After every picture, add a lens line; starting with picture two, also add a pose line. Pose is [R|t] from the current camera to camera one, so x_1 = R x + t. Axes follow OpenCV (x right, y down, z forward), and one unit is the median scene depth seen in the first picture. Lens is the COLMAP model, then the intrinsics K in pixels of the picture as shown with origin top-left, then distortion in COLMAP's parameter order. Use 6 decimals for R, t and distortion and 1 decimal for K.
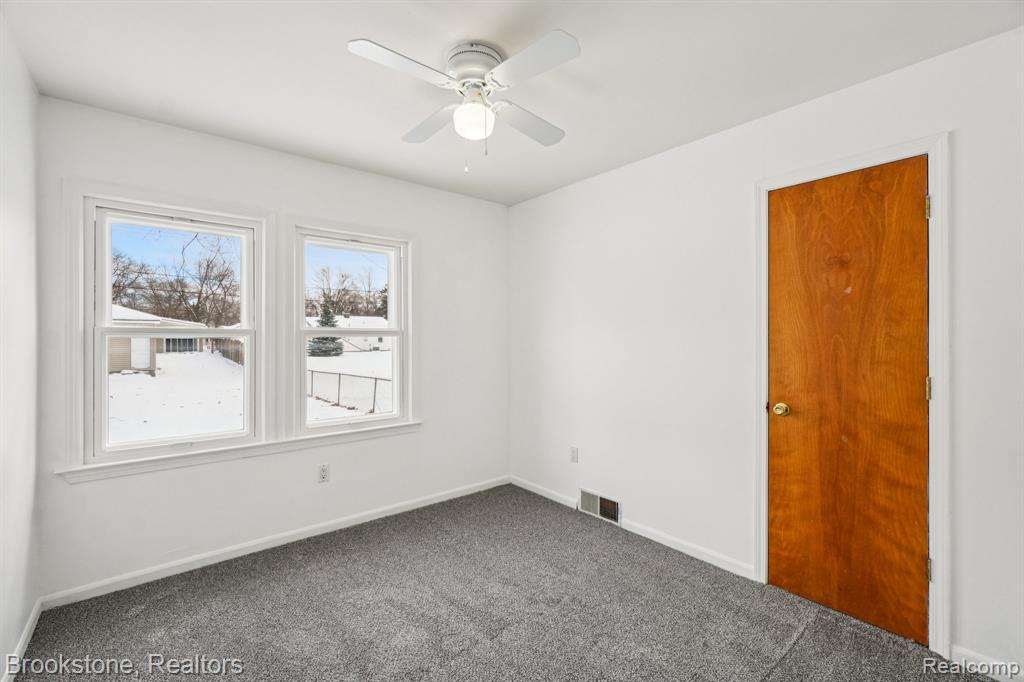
lens RADIAL K [[445.8, 0, 515.6], [0, 445.8, 339.0], [0, 0, 1]] dist [-0.009563, 0.000527]
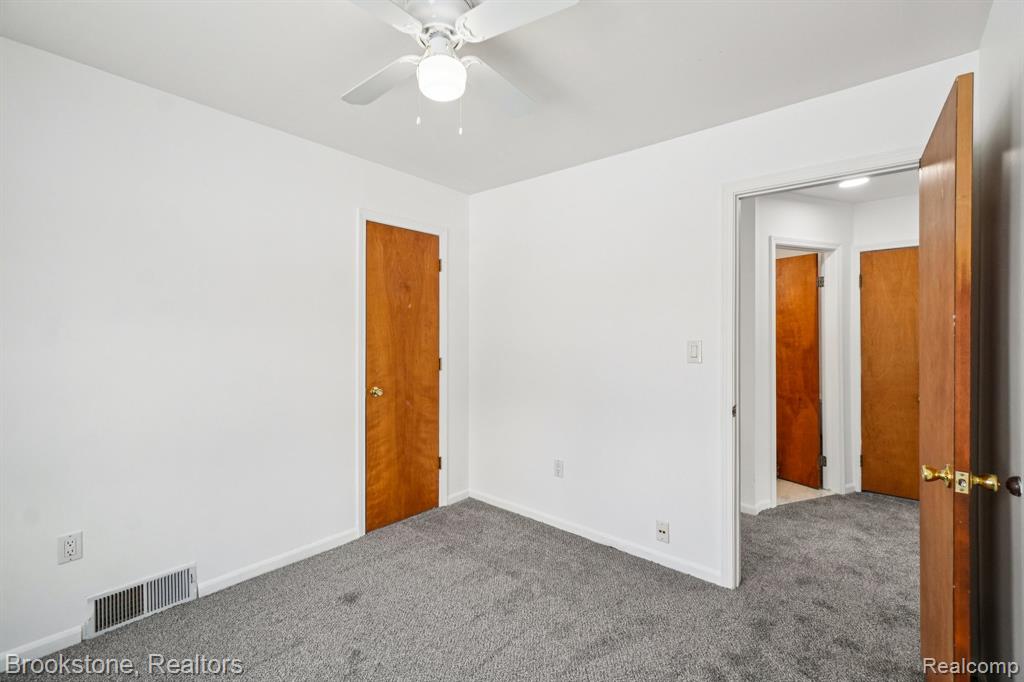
lens RADIAL K [[445.8, 0, 515.6], [0, 445.8, 339.0], [0, 0, 1]] dist [-0.009563, 0.000527]
pose [[-0.185684, -0.002345, 0.982607, -0.791401], [0.006001, 0.999976, 0.003520, 0.001716], [-0.982591, 0.006550, -0.185666, 0.870000]]
